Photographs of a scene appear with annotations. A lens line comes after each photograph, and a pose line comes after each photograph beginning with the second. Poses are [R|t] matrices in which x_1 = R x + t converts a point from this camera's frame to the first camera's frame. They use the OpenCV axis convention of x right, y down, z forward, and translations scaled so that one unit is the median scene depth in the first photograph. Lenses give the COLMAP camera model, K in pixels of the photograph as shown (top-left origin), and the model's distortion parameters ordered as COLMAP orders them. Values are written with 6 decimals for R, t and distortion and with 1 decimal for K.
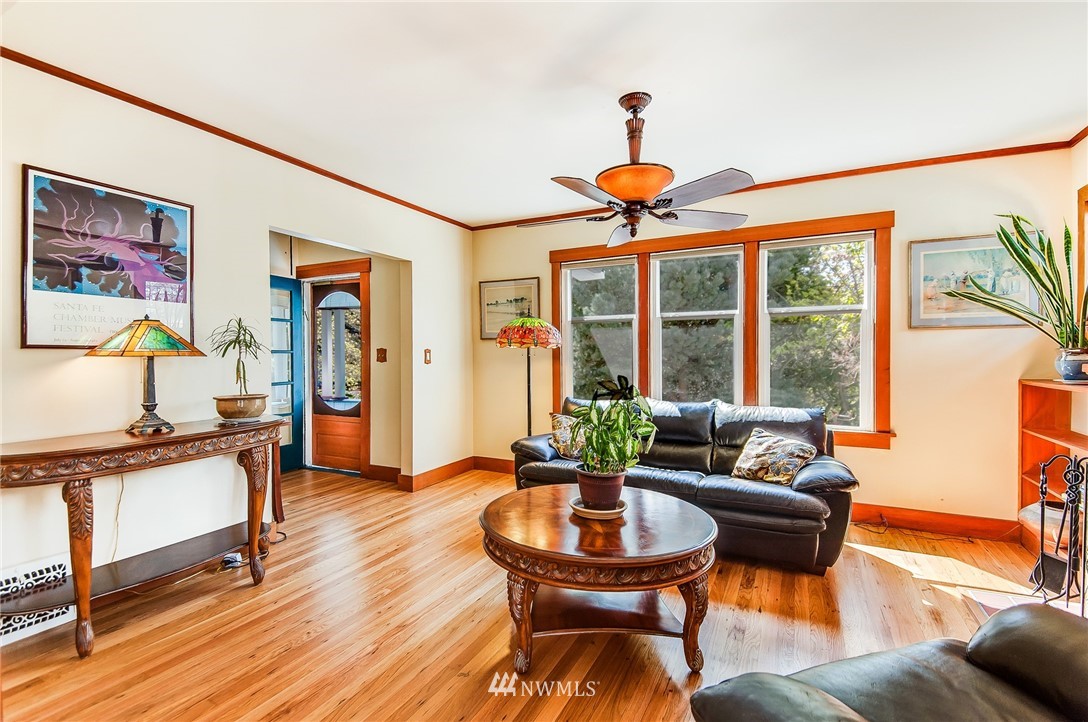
lens RADIAL K [[492.2, 0, 537.1], [0, 492.2, 361.5], [0, 0, 1]] dist [0.047428, -0.036980]
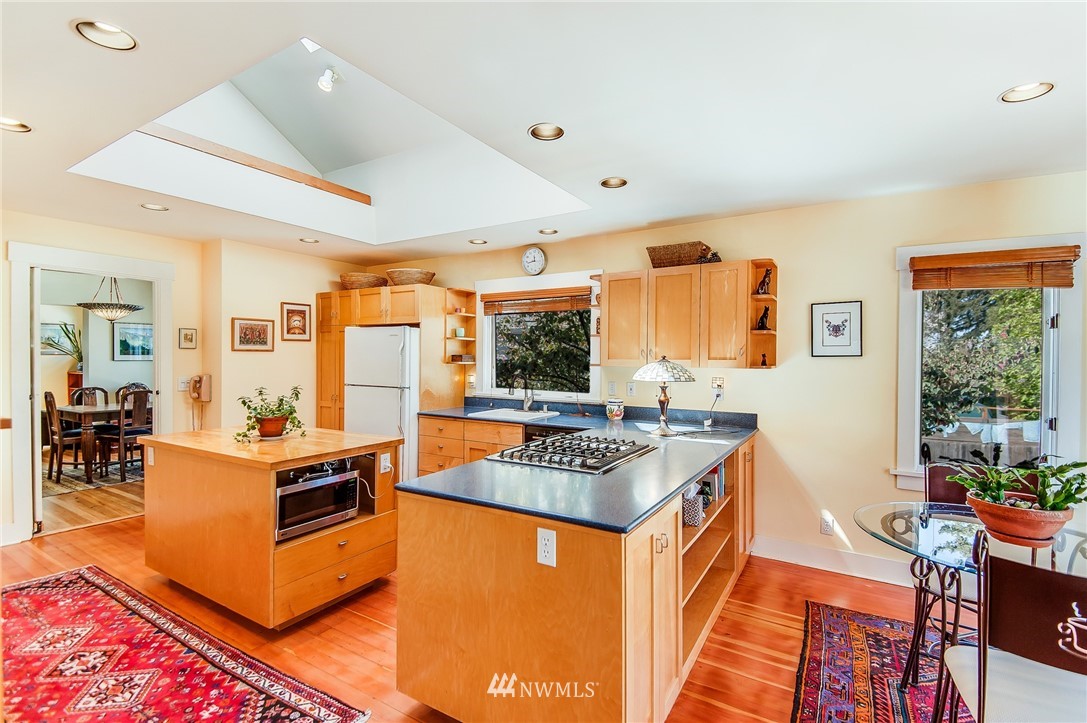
lens RADIAL K [[510.8, 0, 572.4], [0, 510.8, 354.8], [0, 0, 1]] dist [0.000415, -0.011240]
pose [[0.014577, 0.009138, 0.999852, -2.075117], [0.012209, 0.999882, -0.009317, 0.001671], [-0.999819, 0.012343, 0.014464, -2.140987]]
